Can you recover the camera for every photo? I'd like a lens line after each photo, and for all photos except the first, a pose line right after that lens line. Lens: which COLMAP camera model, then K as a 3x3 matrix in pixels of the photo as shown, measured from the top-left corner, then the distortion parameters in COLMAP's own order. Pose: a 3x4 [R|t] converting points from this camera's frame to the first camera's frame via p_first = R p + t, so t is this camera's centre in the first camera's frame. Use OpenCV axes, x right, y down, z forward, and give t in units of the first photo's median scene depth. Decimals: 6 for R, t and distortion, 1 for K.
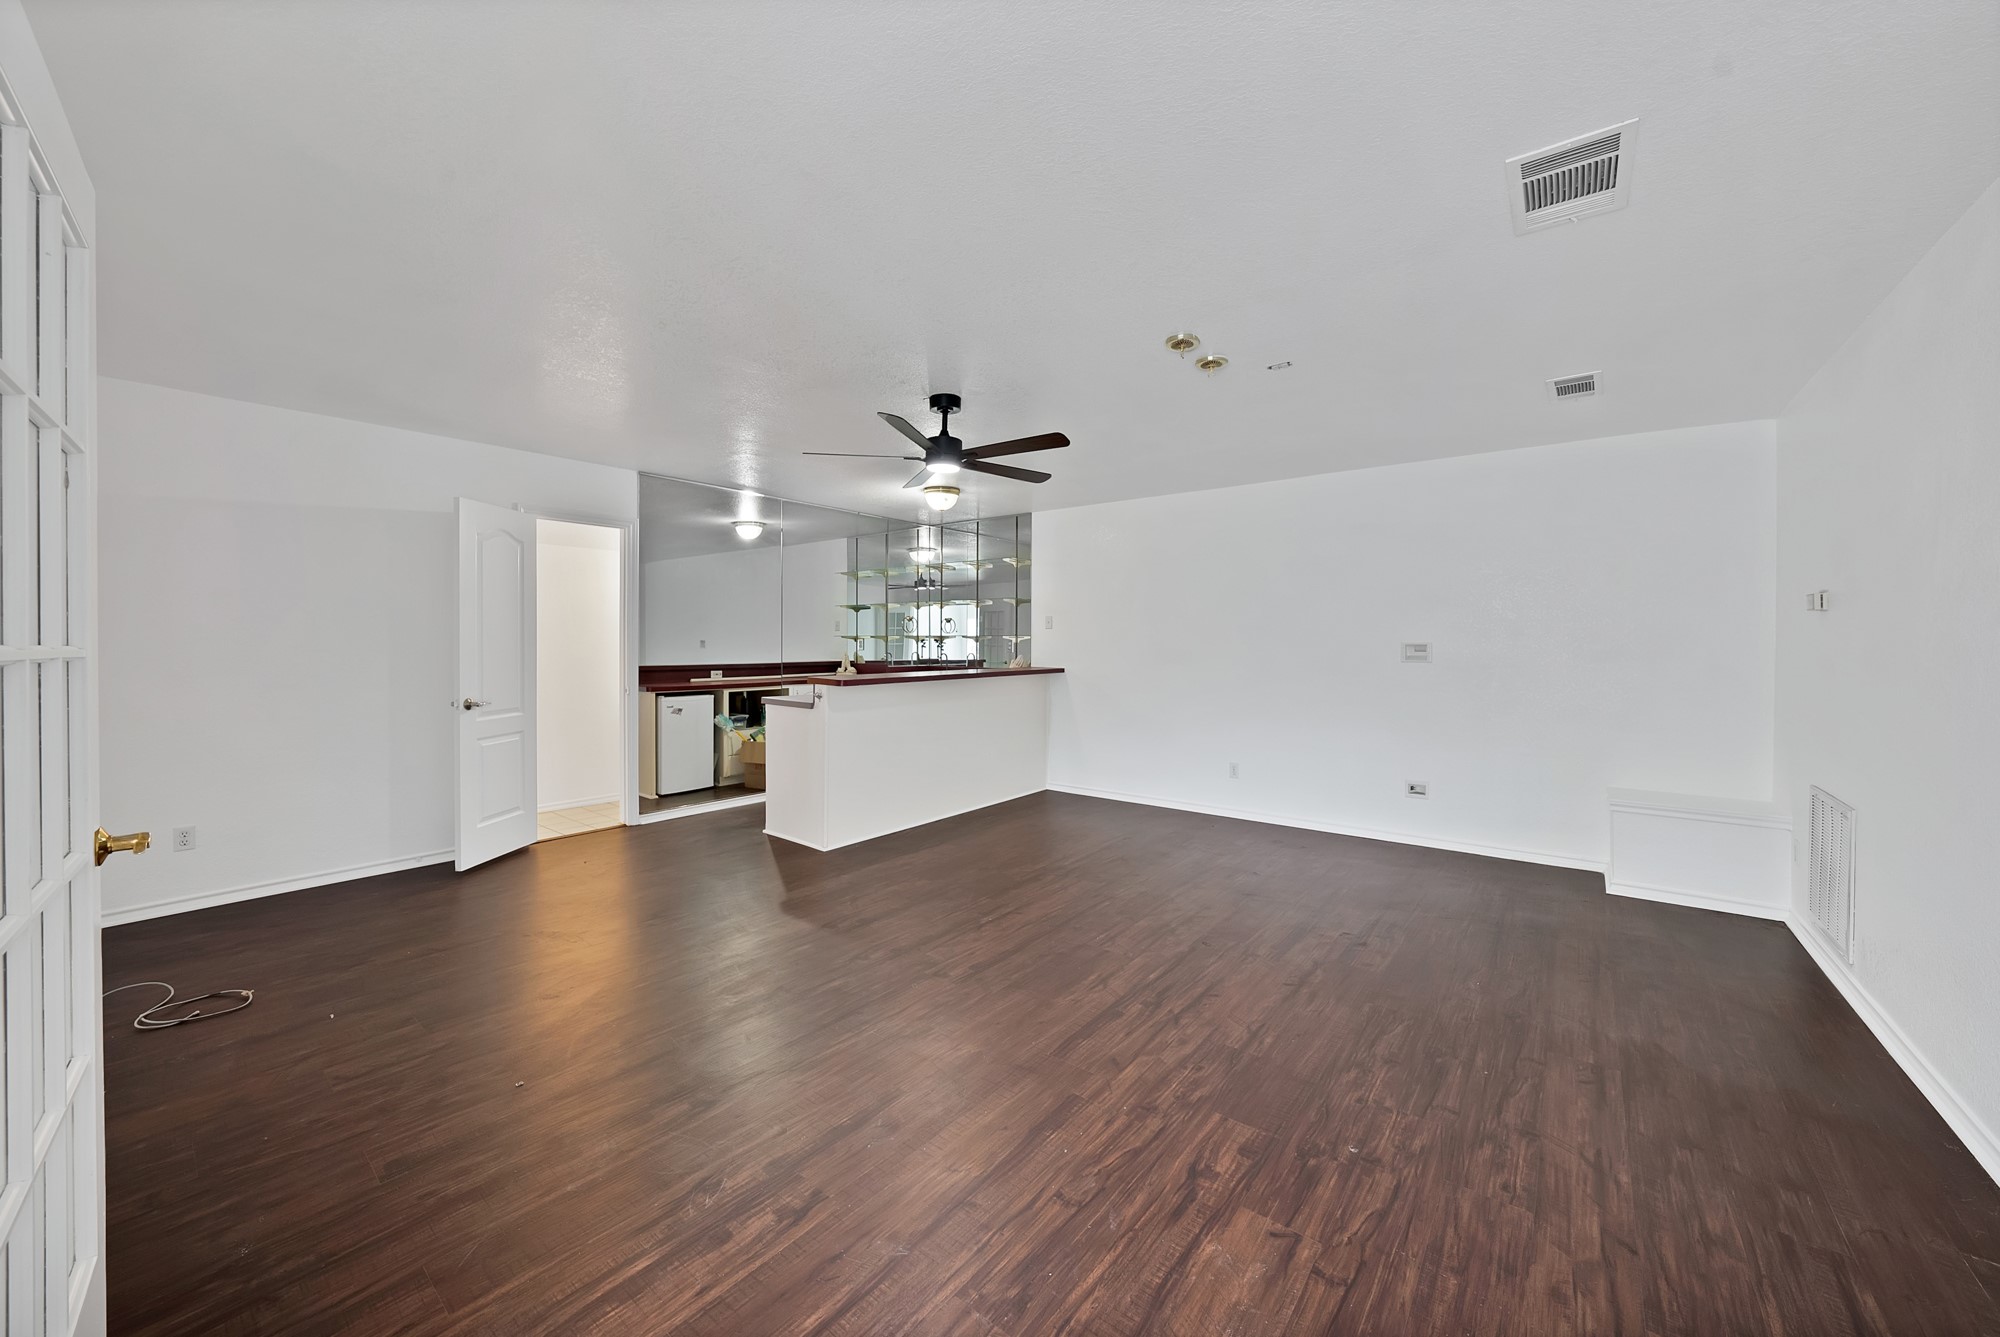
lens RADIAL K [[722.2, 0, 1000.2], [0, 722.2, 654.5], [0, 0, 1]] dist [-0.024191, 0.006137]
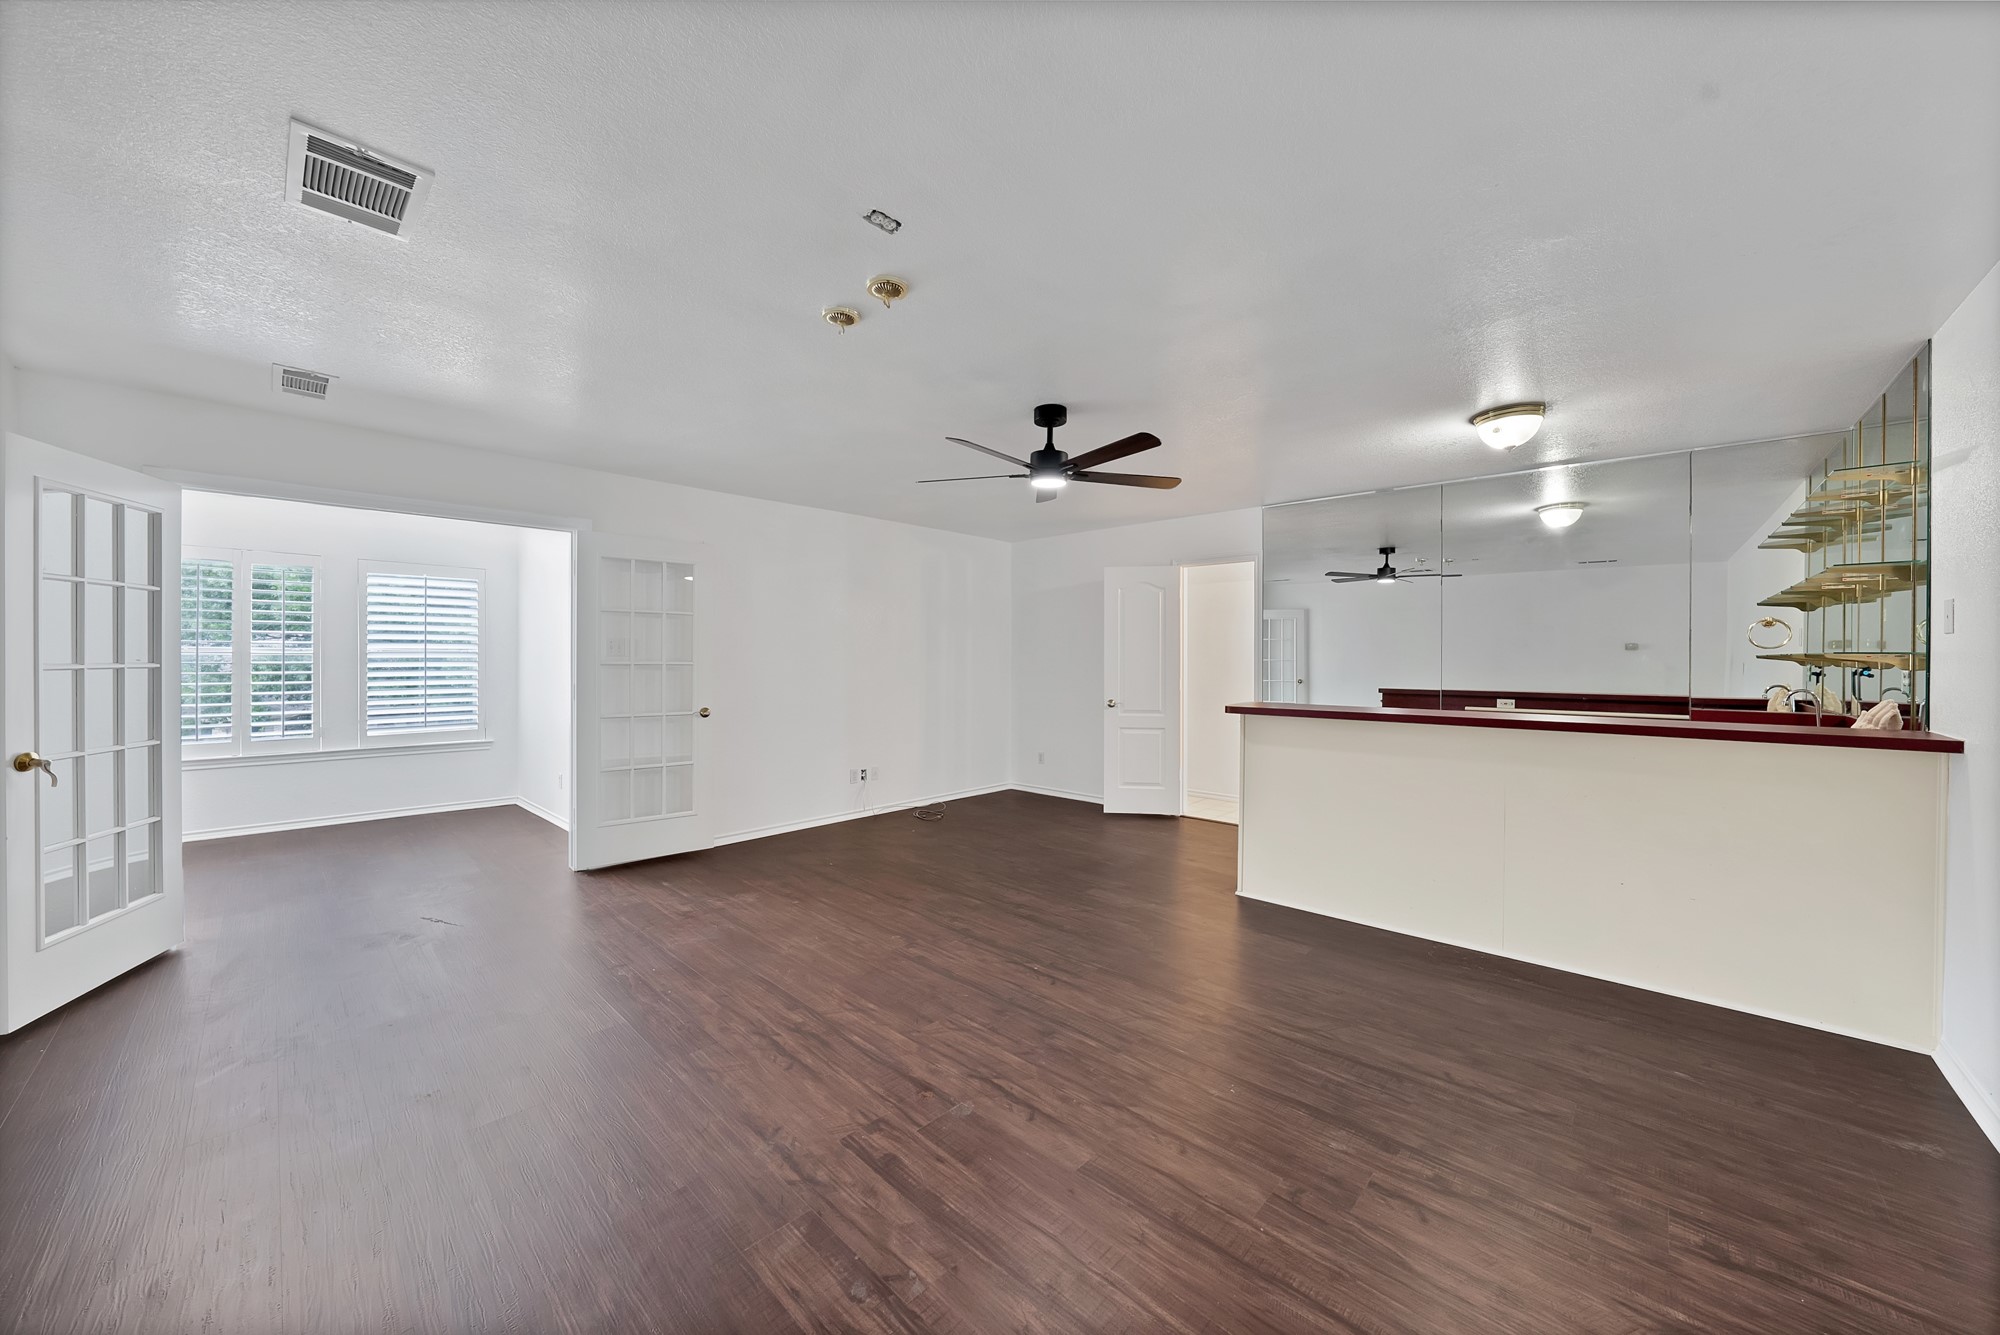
lens RADIAL K [[712.3, 0, 1002.6], [0, 712.3, 658.6], [0, 0, 1]] dist [-0.023002, 0.000019]
pose [[-0.072841, -0.001487, -0.997342, 0.781286], [-0.025450, 0.999676, 0.000369, -0.017856], [0.997019, 0.025410, -0.072855, 0.901834]]
